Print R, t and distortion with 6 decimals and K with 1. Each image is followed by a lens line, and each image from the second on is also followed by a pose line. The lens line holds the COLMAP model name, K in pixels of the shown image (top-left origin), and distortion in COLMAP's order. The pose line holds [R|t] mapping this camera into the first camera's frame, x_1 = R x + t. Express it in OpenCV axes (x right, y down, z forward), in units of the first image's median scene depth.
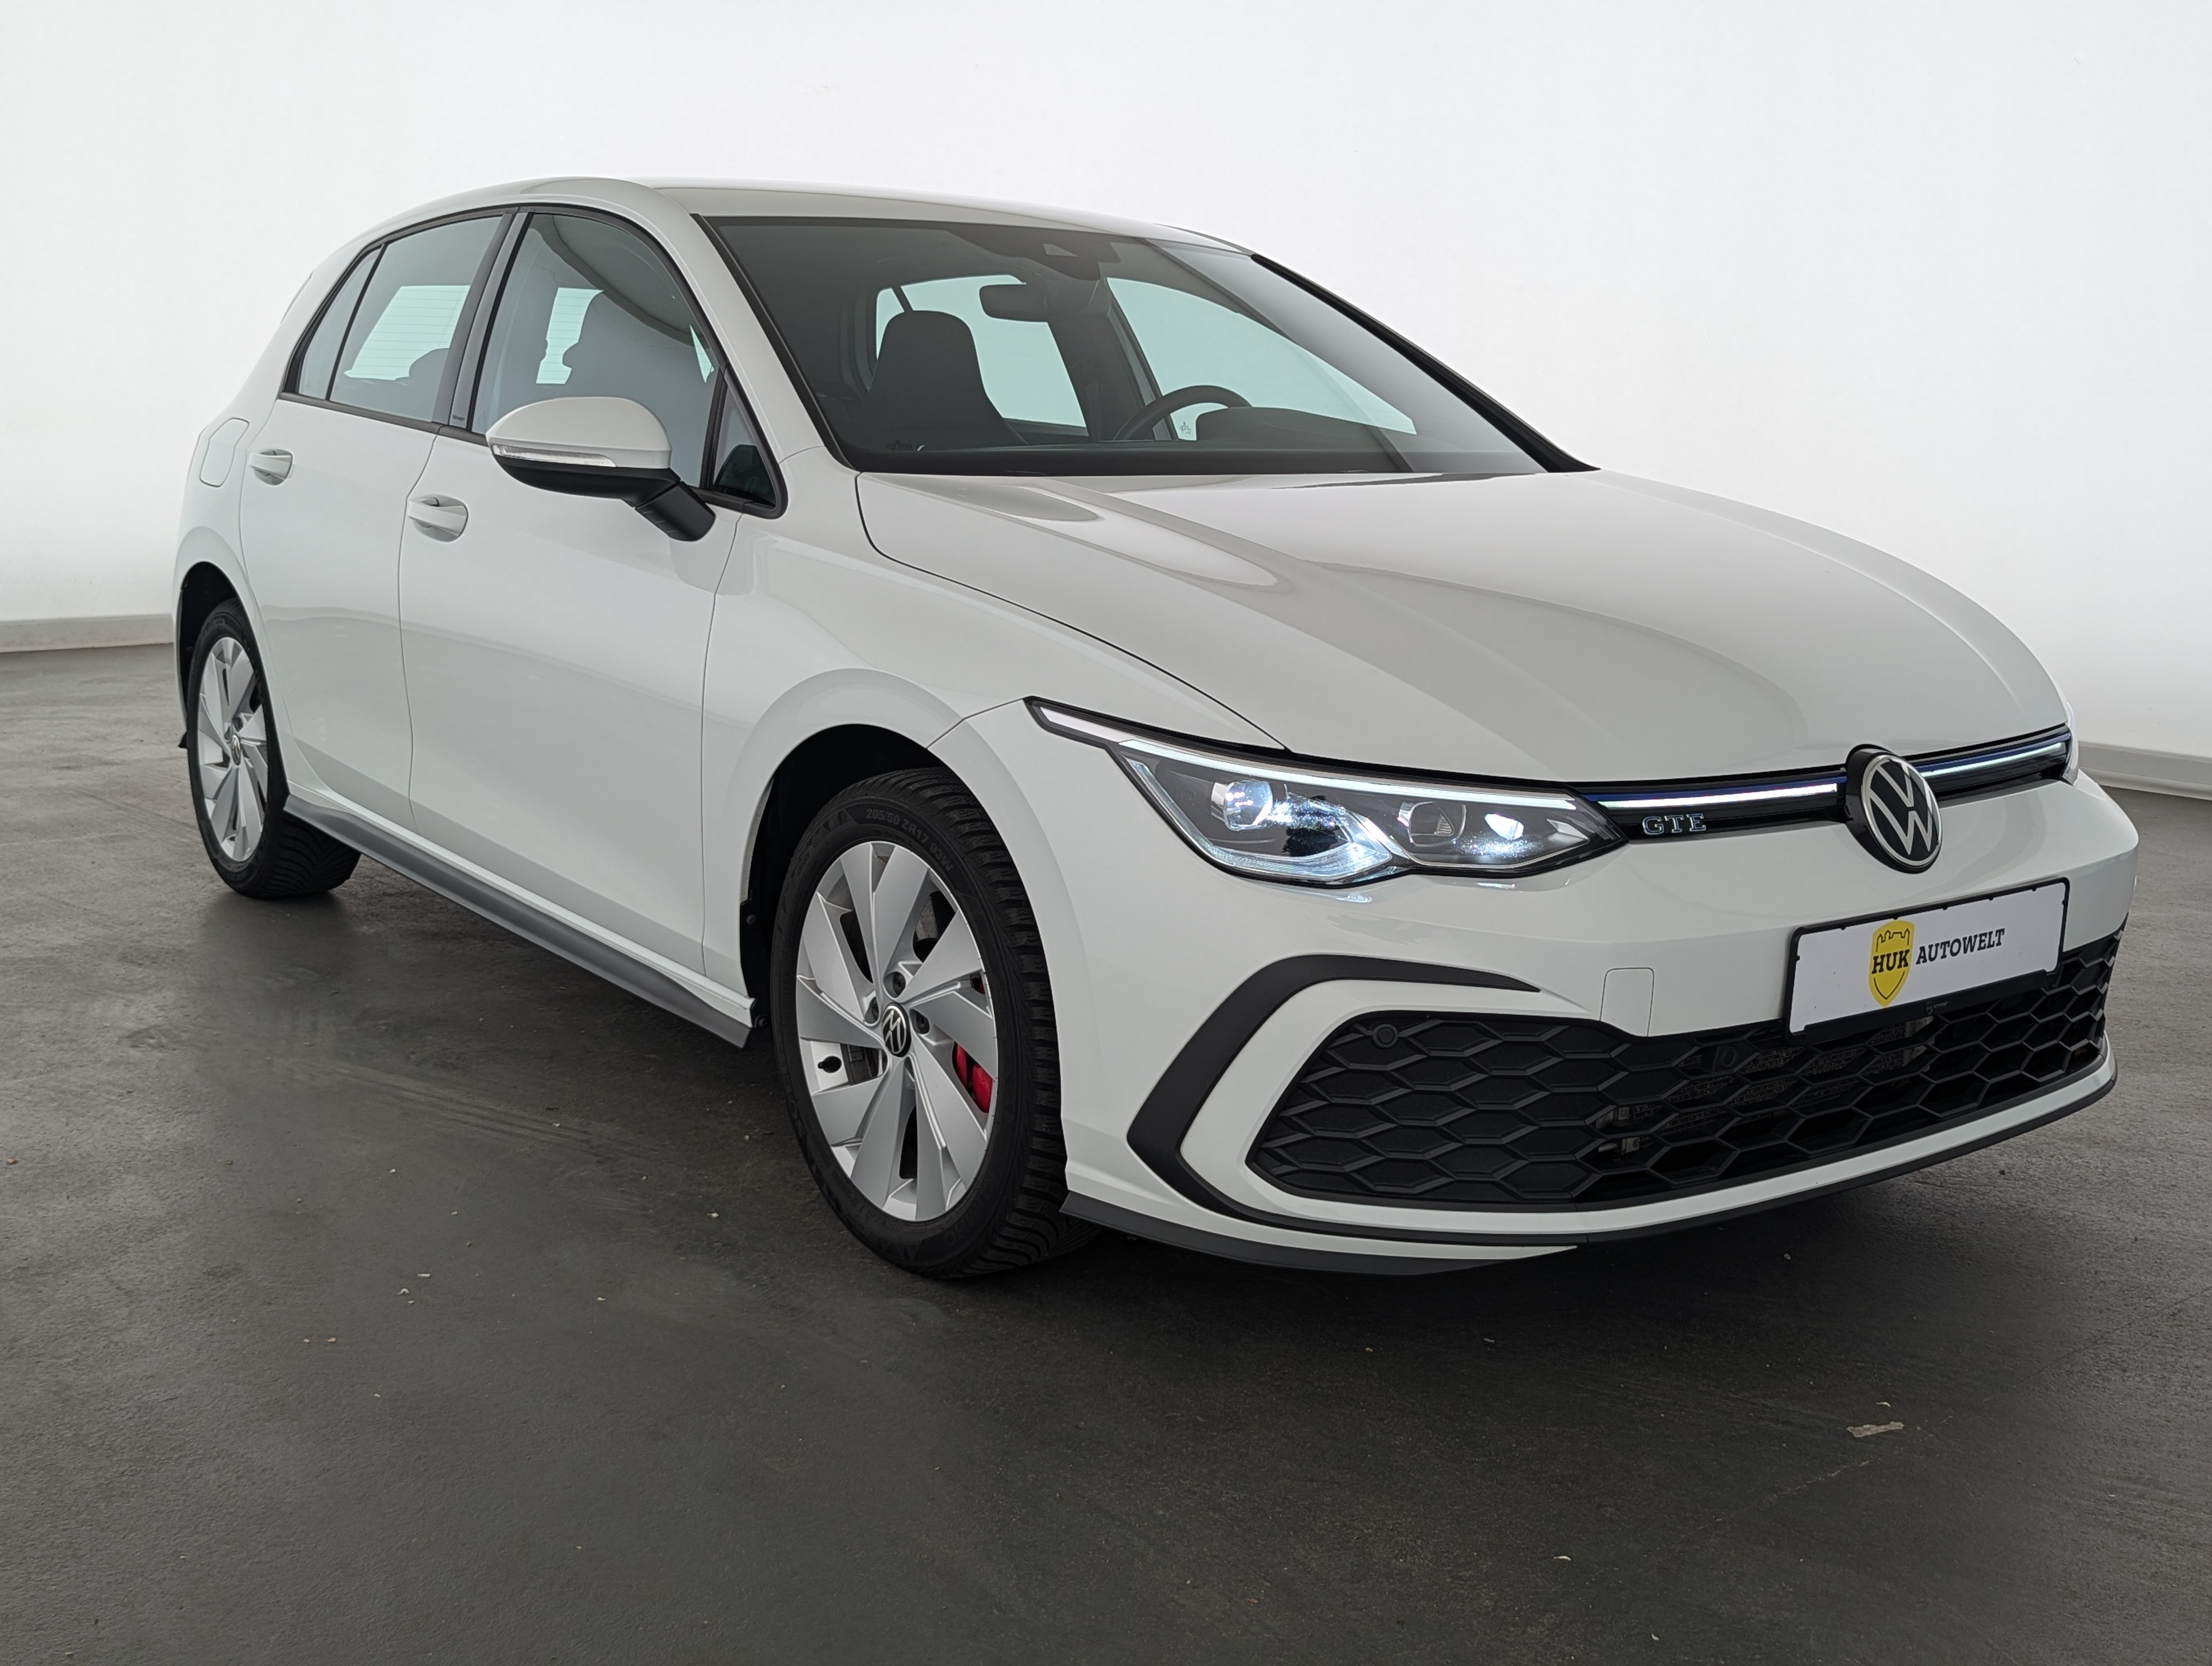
lens RADIAL K [[2314.5, 0, 1101.7], [0, 2314.5, 794.1], [0, 0, 1]] dist [0.053902, -0.027053]
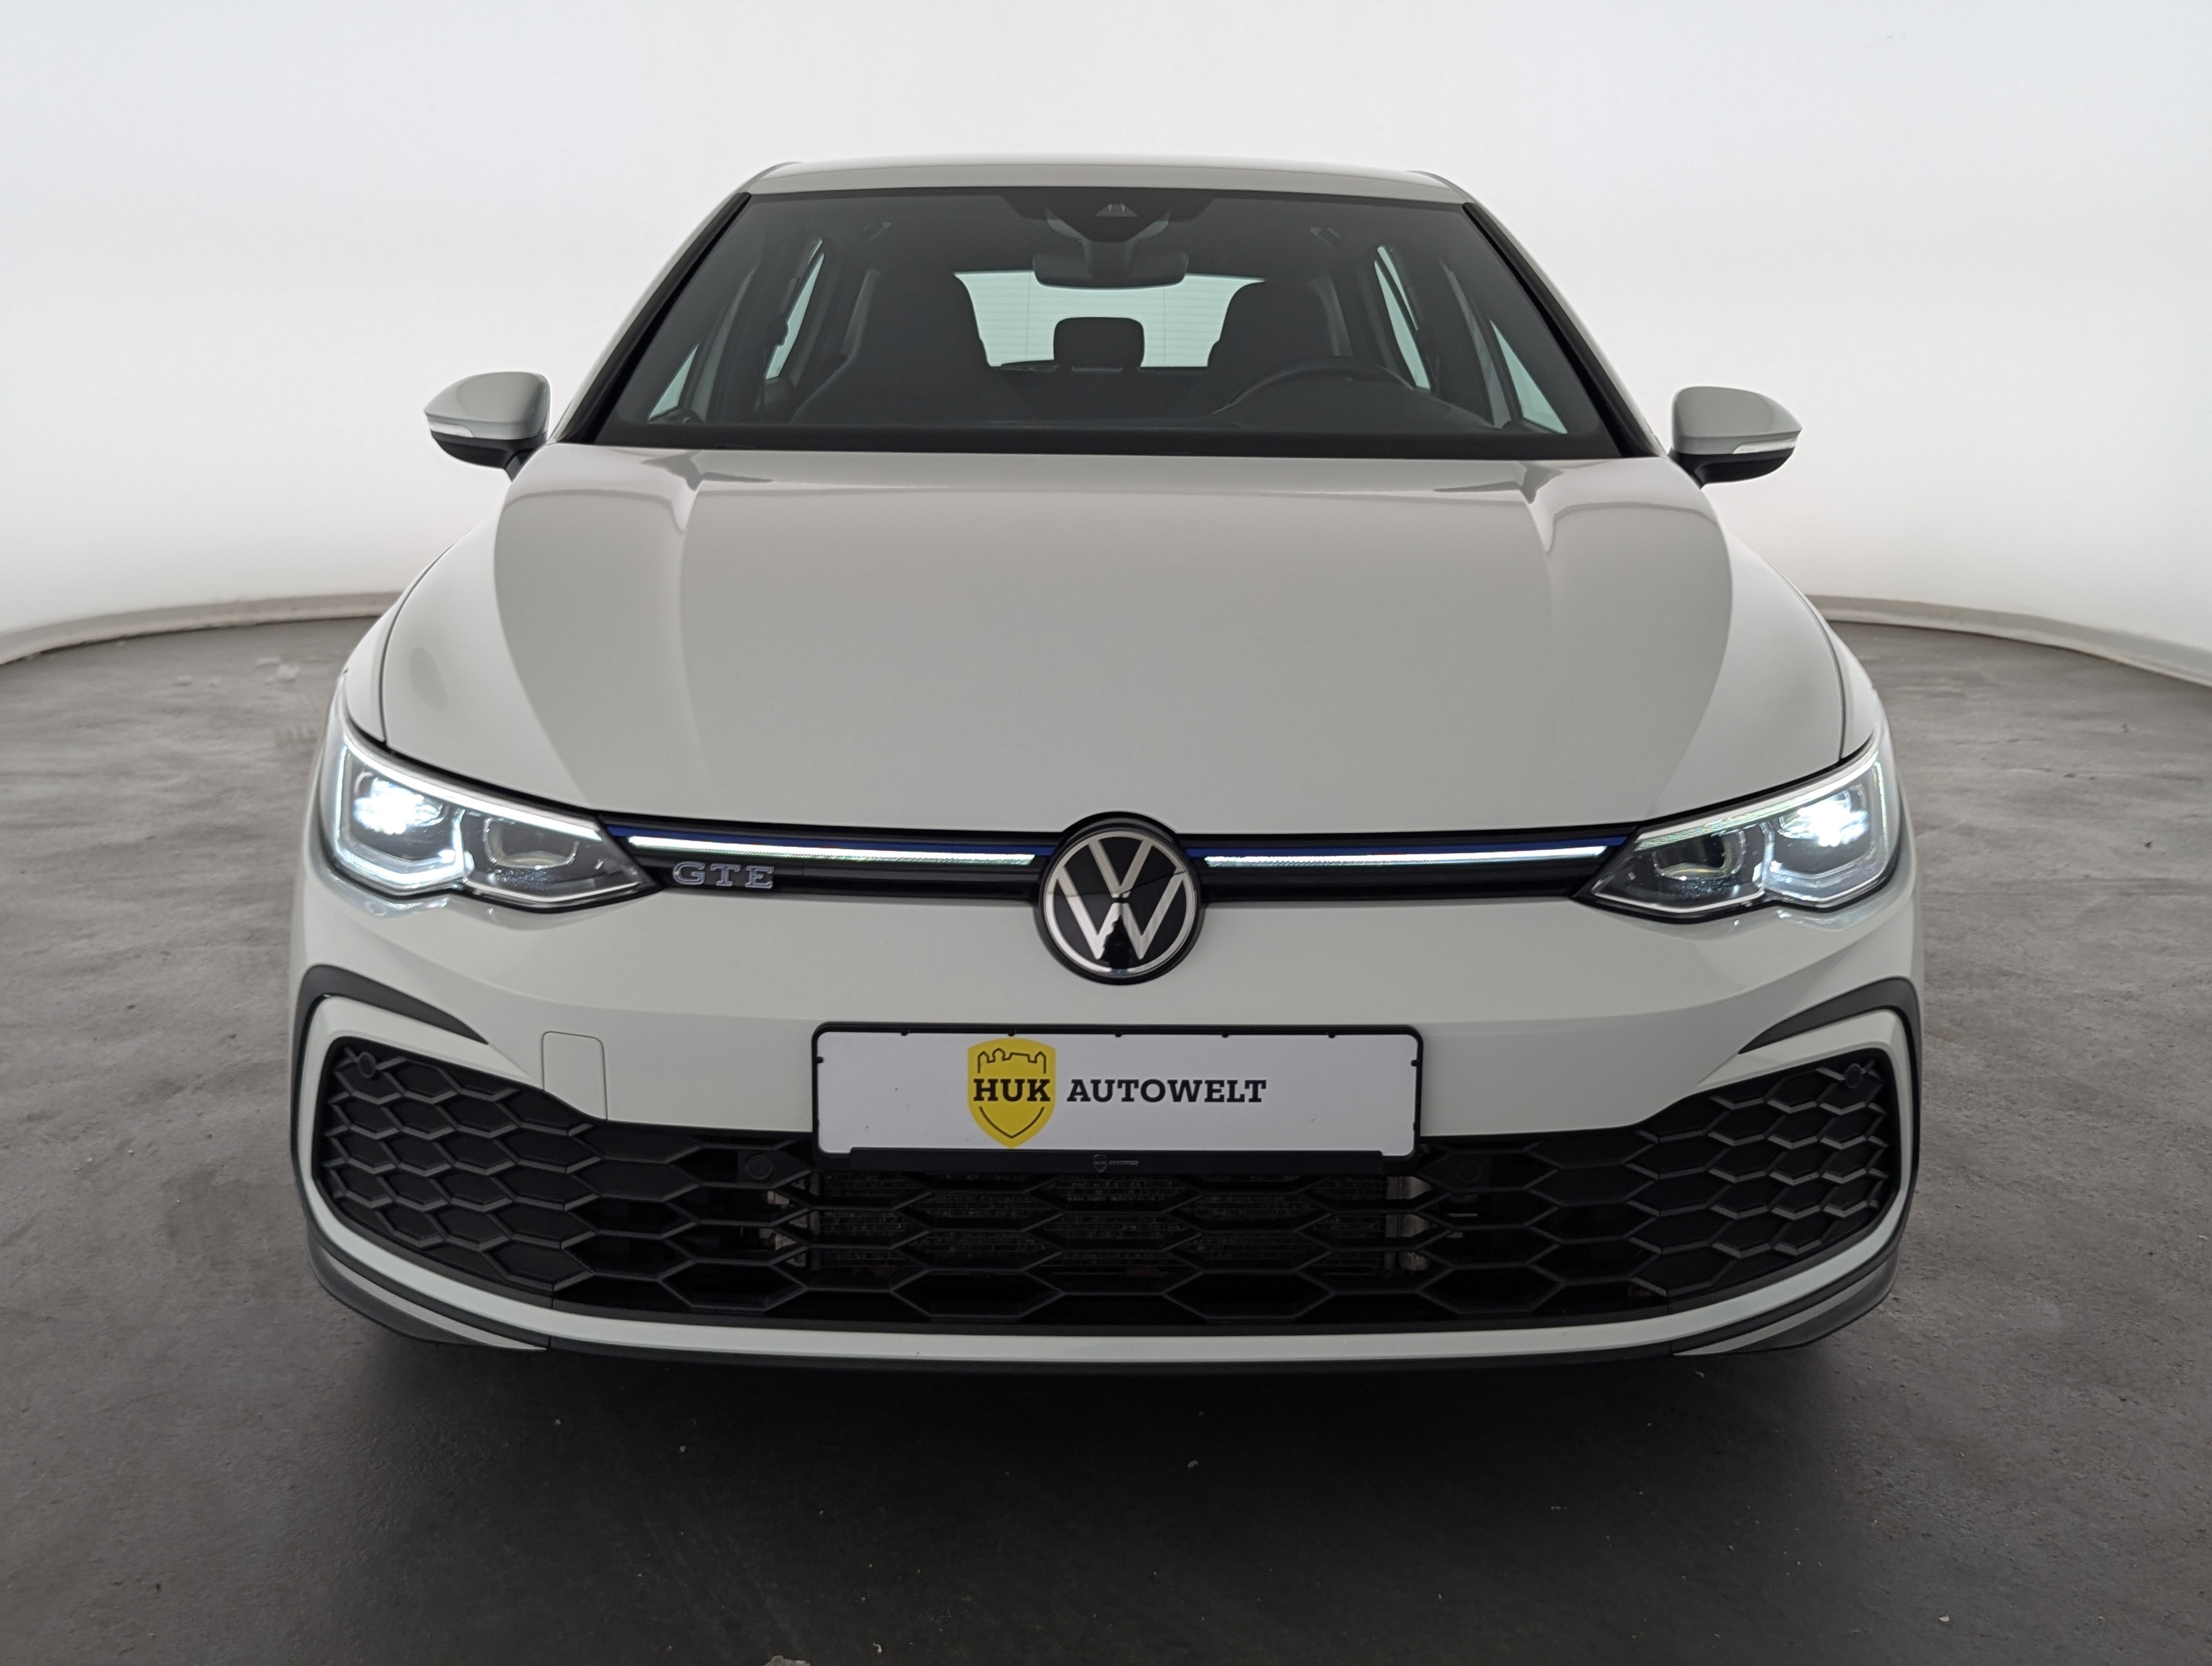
lens RADIAL K [[2309.6, 0, 1074.8], [0, 2309.6, 772.8], [0, 0, 1]] dist [0.020534, -0.013381]
pose [[0.813420, 0.094433, -0.573961, 0.817253], [-0.097582, 0.994903, 0.025397, -0.056446], [0.573434, 0.035350, 0.818489, 0.397513]]
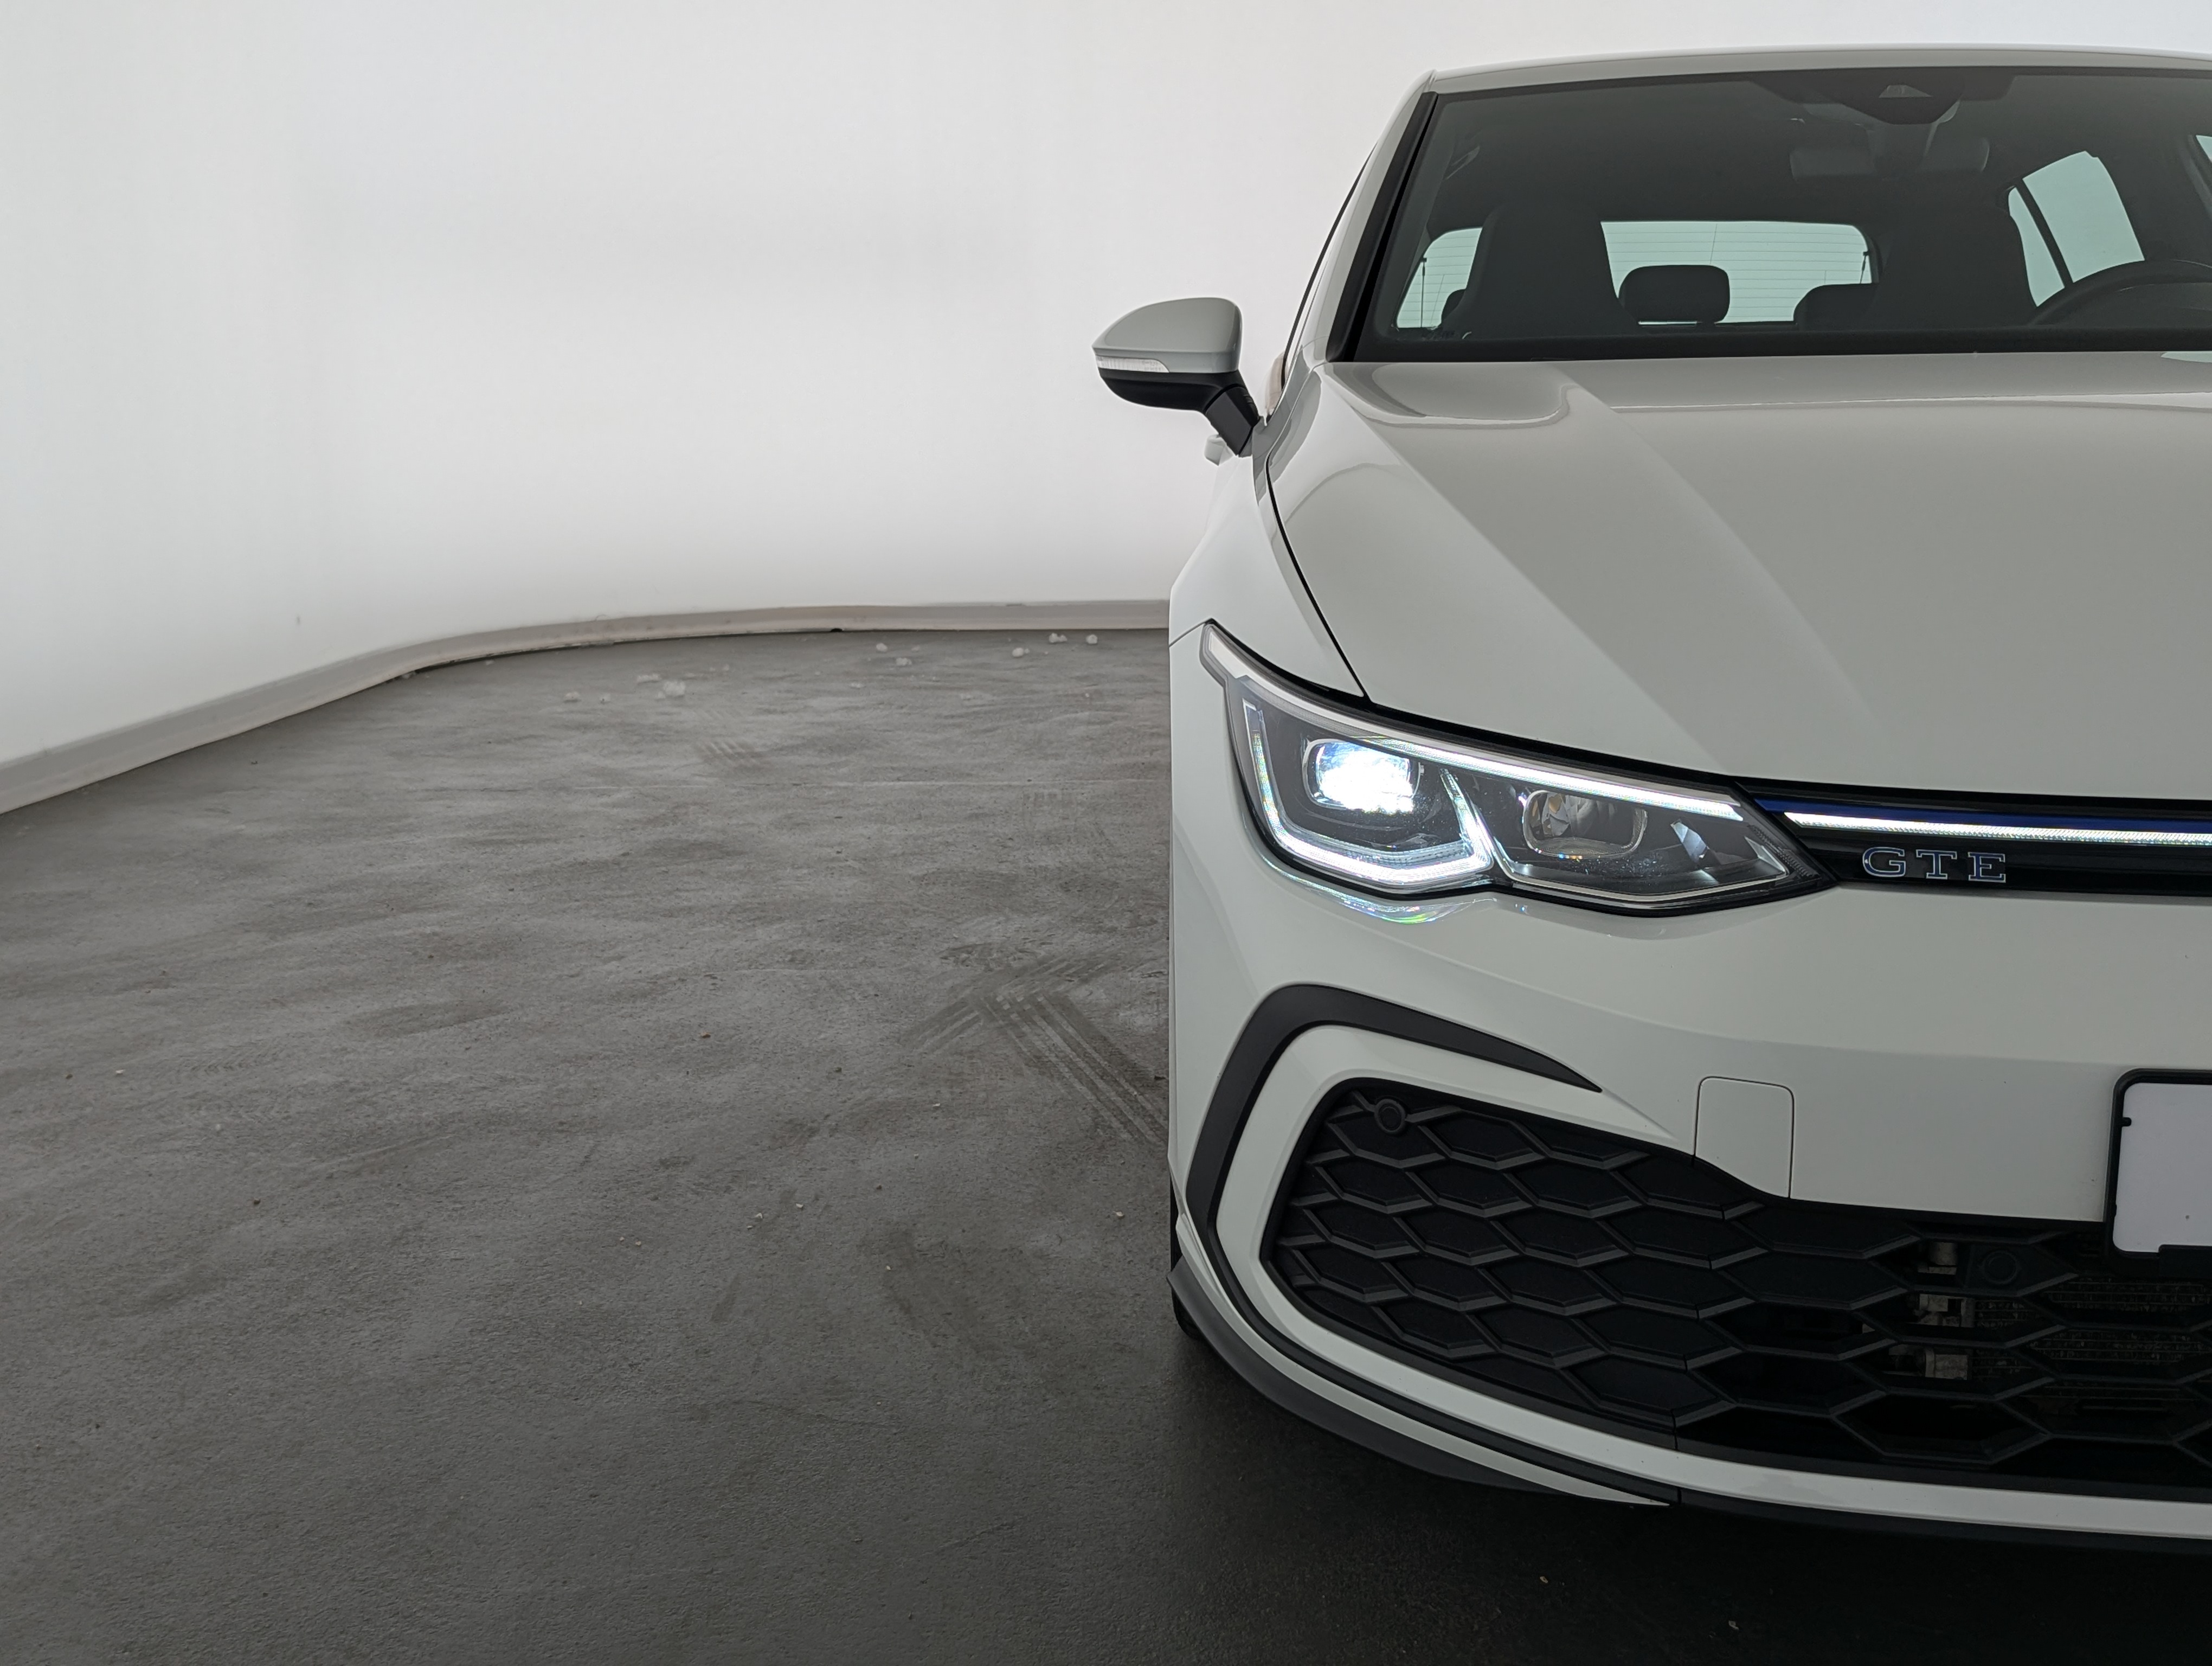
lens RADIAL K [[2314.5, 0, 1101.7], [0, 2314.5, 794.1], [0, 0, 1]] dist [0.053902, -0.027053]
pose [[0.761485, 0.089680, -0.641949, 0.469086], [-0.093532, 0.995220, 0.028083, -0.002092], [0.641399, 0.038658, 0.766233, 0.396486]]
